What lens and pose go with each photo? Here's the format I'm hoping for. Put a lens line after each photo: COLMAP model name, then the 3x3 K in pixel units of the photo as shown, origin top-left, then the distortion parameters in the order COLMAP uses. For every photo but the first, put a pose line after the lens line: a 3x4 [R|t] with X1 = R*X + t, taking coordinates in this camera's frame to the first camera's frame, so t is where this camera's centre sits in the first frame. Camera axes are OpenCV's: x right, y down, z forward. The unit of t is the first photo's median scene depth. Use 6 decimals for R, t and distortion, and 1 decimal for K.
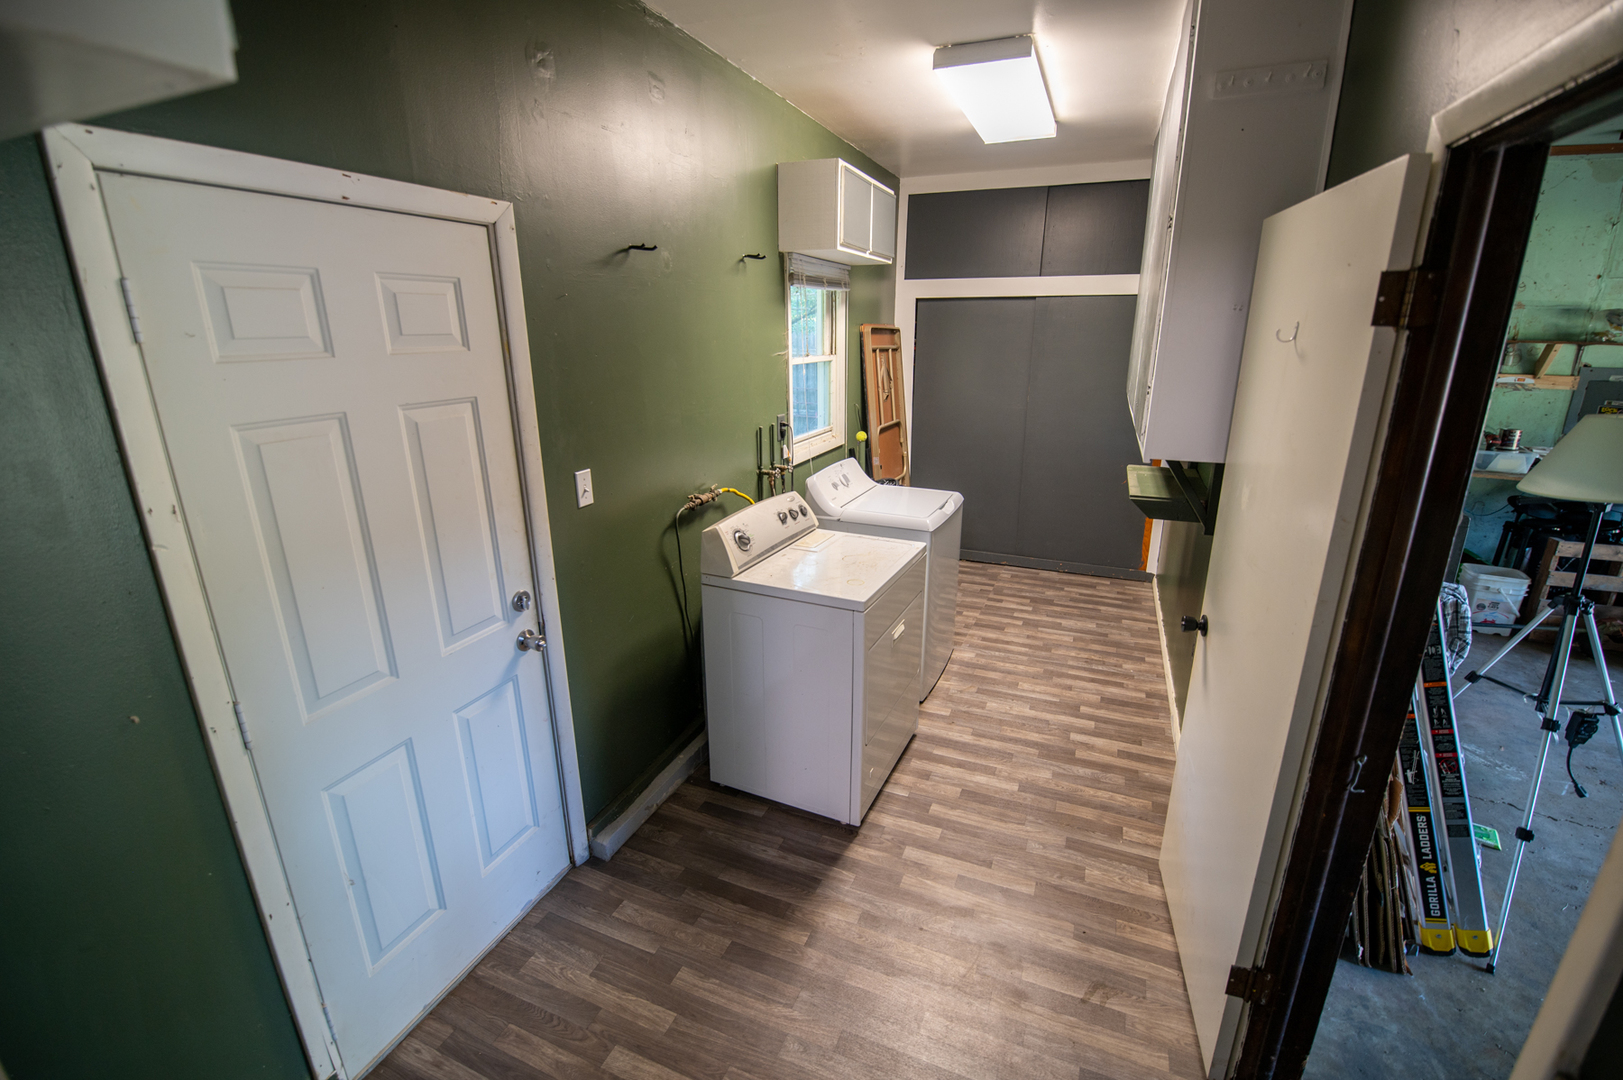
lens RADIAL K [[696.6, 0, 813.5], [0, 696.6, 536.0], [0, 0, 1]] dist [-0.002350, -0.010209]
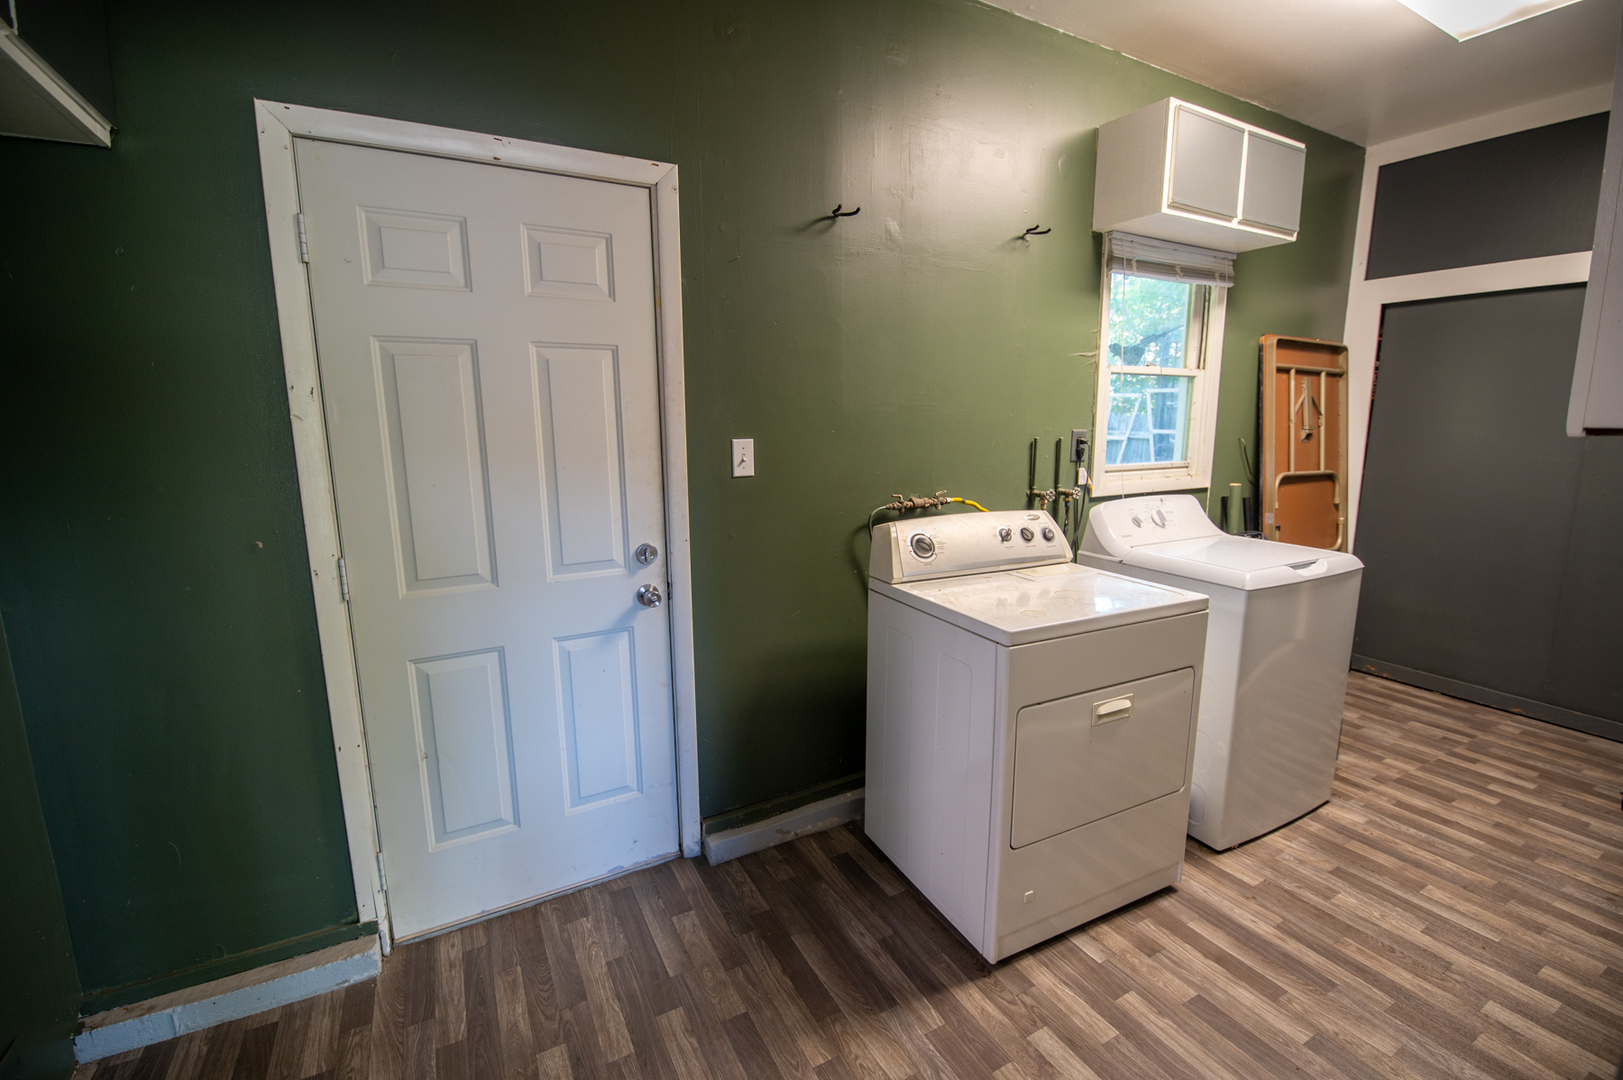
lens RADIAL K [[696.6, 0, 813.5], [0, 696.6, 536.0], [0, 0, 1]] dist [-0.002350, -0.010209]
pose [[0.781669, 0.103702, -0.615011, 0.270702], [-0.175964, 0.982690, -0.057948, 0.058847], [0.598356, 0.153516, 0.786386, 0.245100]]
